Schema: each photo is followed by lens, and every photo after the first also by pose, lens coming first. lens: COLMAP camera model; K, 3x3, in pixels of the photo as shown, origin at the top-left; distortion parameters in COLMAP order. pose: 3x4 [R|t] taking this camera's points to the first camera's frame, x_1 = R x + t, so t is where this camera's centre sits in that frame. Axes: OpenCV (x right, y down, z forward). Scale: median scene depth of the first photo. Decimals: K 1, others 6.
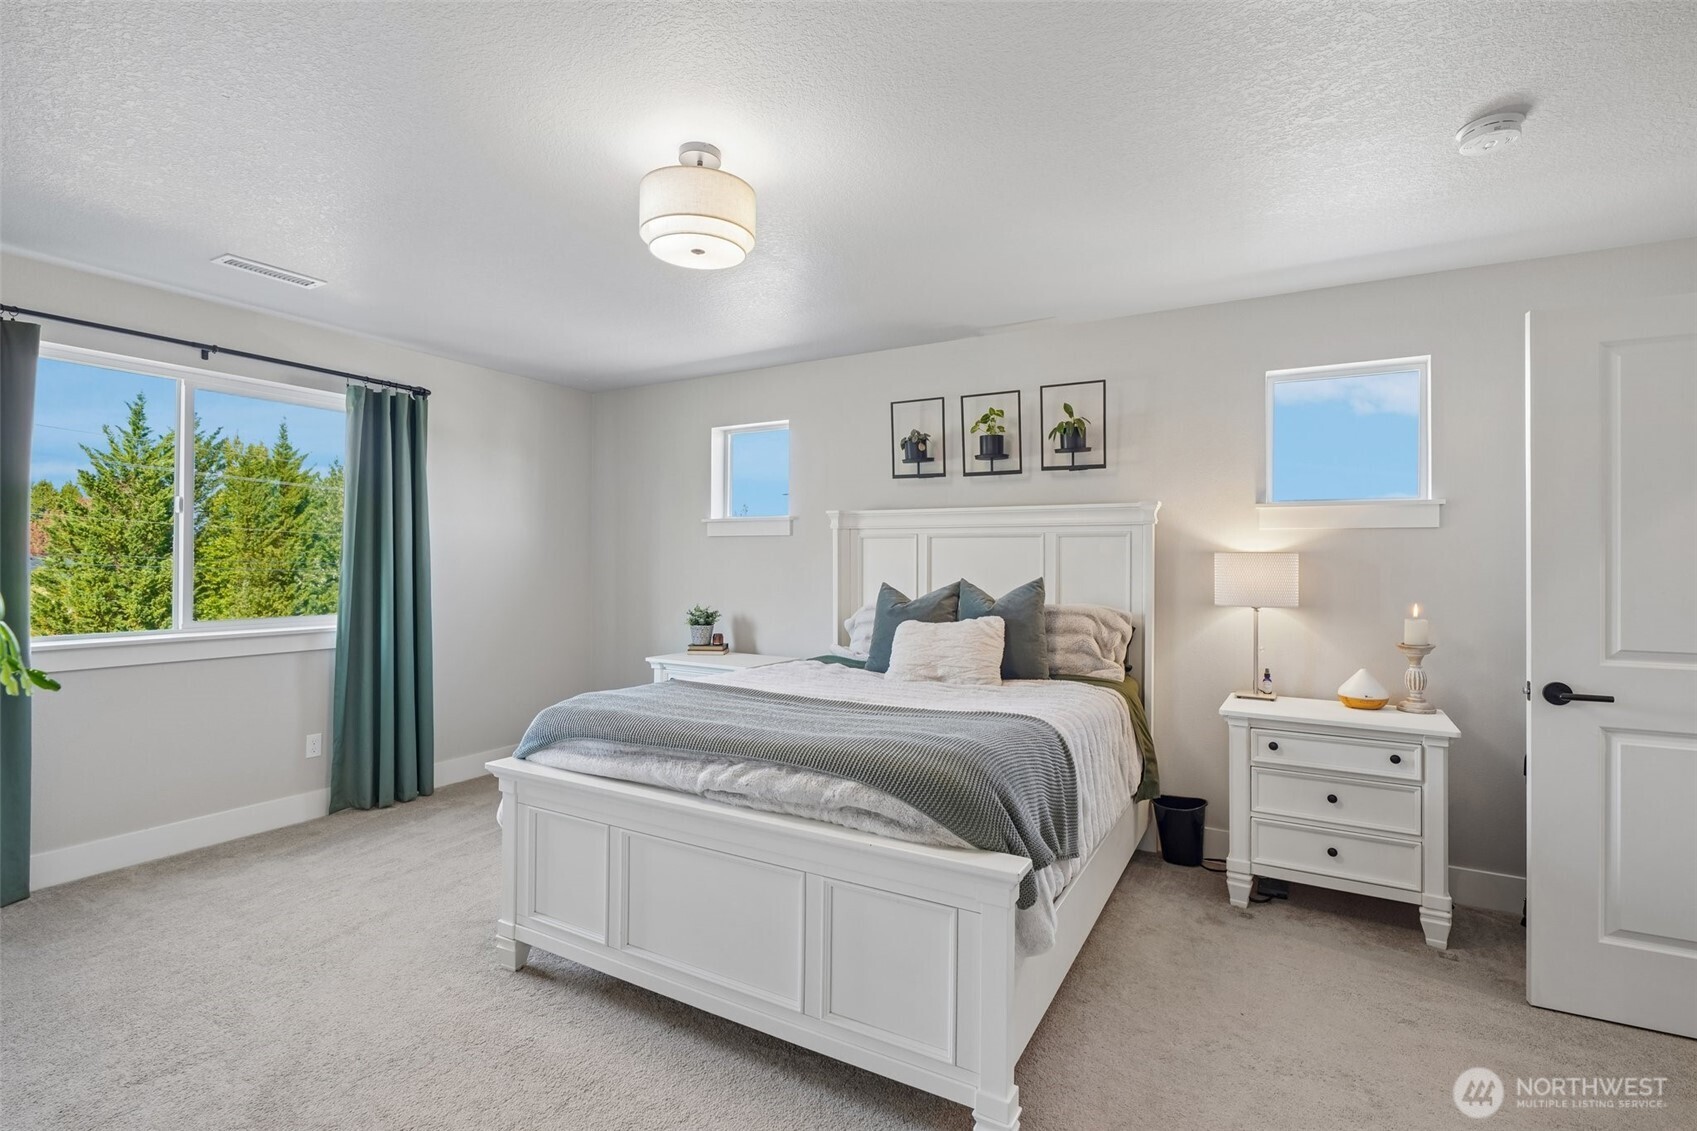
lens RADIAL K [[792.4, 0, 856.6], [0, 792.4, 556.6], [0, 0, 1]] dist [-0.054159, 0.016620]
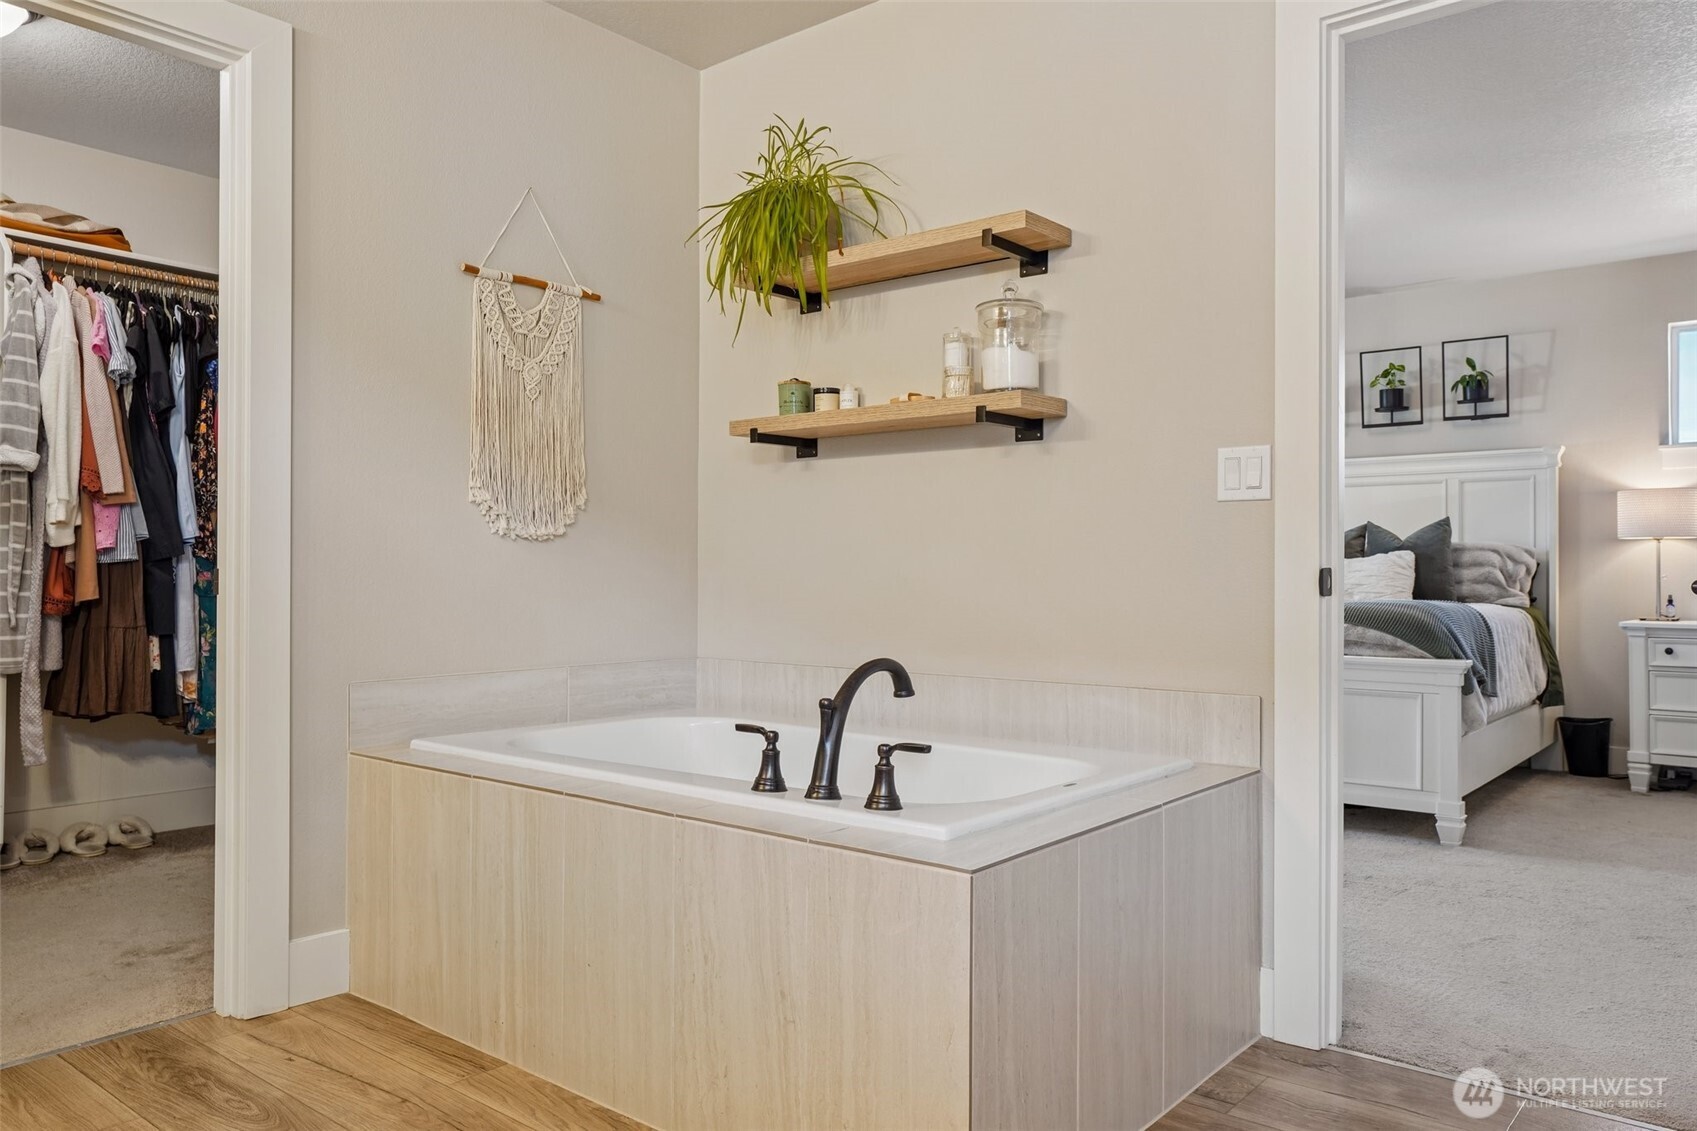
lens RADIAL K [[1206.3, 0, 847.5], [0, 1206.3, 569.1], [0, 0, 1]] dist [-0.028040, 0.003066]
pose [[0.982992, -0.006467, -0.183535, -0.283243], [0.007174, 0.999969, 0.003188, 0.087079], [0.183509, -0.004450, 0.983008, -0.800341]]
